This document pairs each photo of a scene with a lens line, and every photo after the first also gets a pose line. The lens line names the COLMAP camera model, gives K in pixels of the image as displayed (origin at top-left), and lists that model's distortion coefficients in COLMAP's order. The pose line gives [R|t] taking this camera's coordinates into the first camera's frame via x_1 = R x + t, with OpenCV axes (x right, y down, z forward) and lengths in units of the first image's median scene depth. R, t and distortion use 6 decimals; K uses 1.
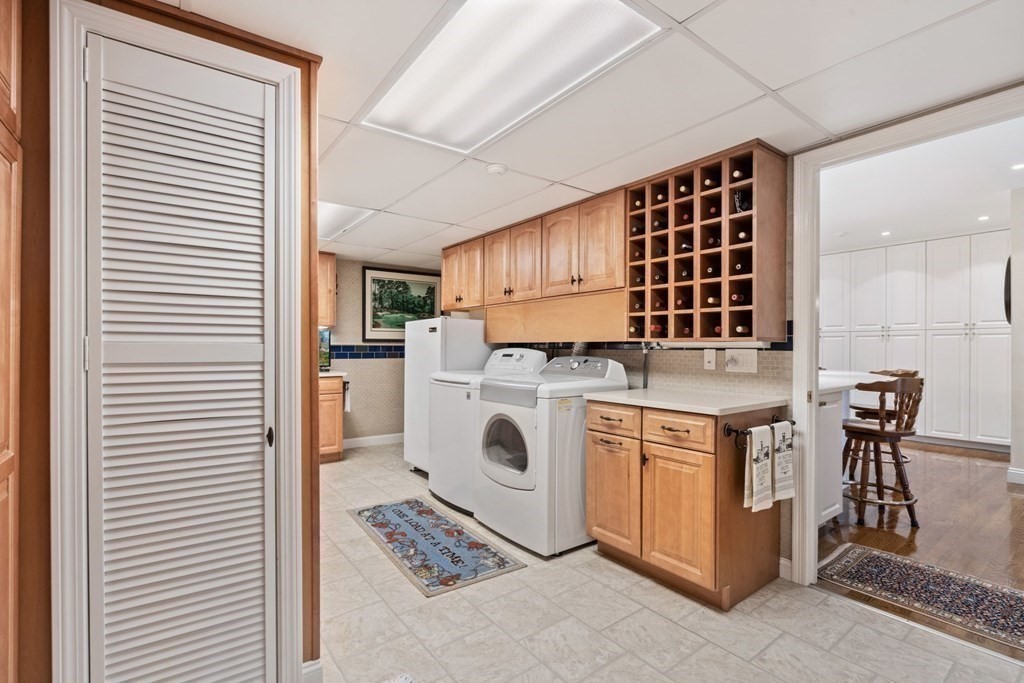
lens RADIAL K [[465.9, 0, 515.7], [0, 465.9, 347.5], [0, 0, 1]] dist [0.000450, 0.000067]
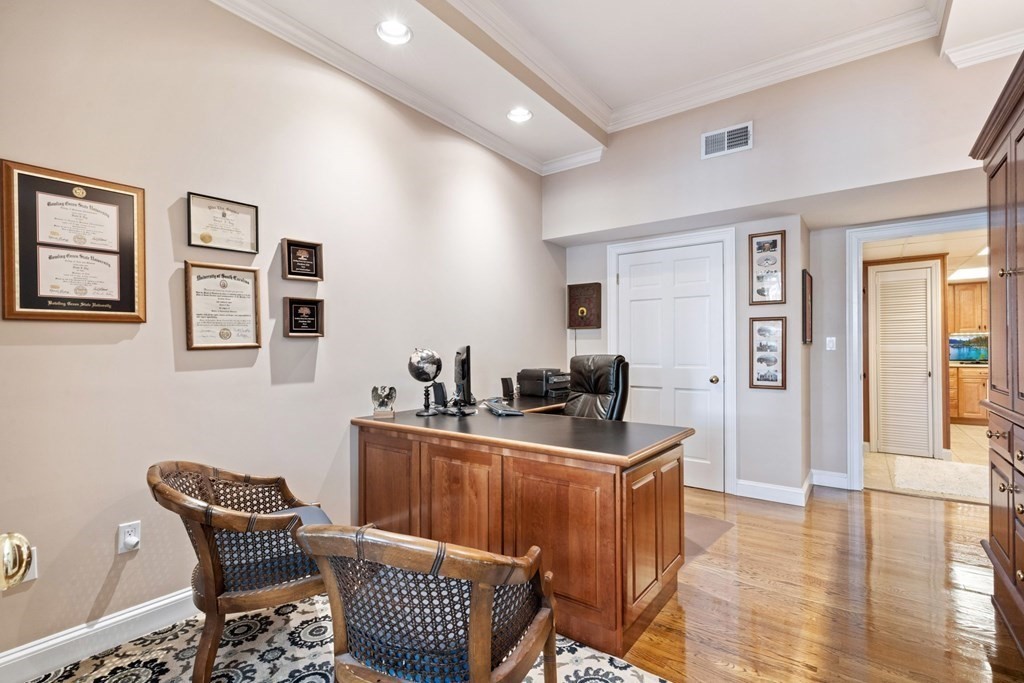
lens RADIAL K [[465.9, 0, 513.4], [0, 465.9, 349.3], [0, 0, 1]] dist [0.000450, 0.000067]
pose [[0.300147, -0.007912, -0.953860, 1.762669], [0.005843, 0.999962, -0.006456, 0.015978], [0.953875, -0.003635, 0.300182, -2.845499]]
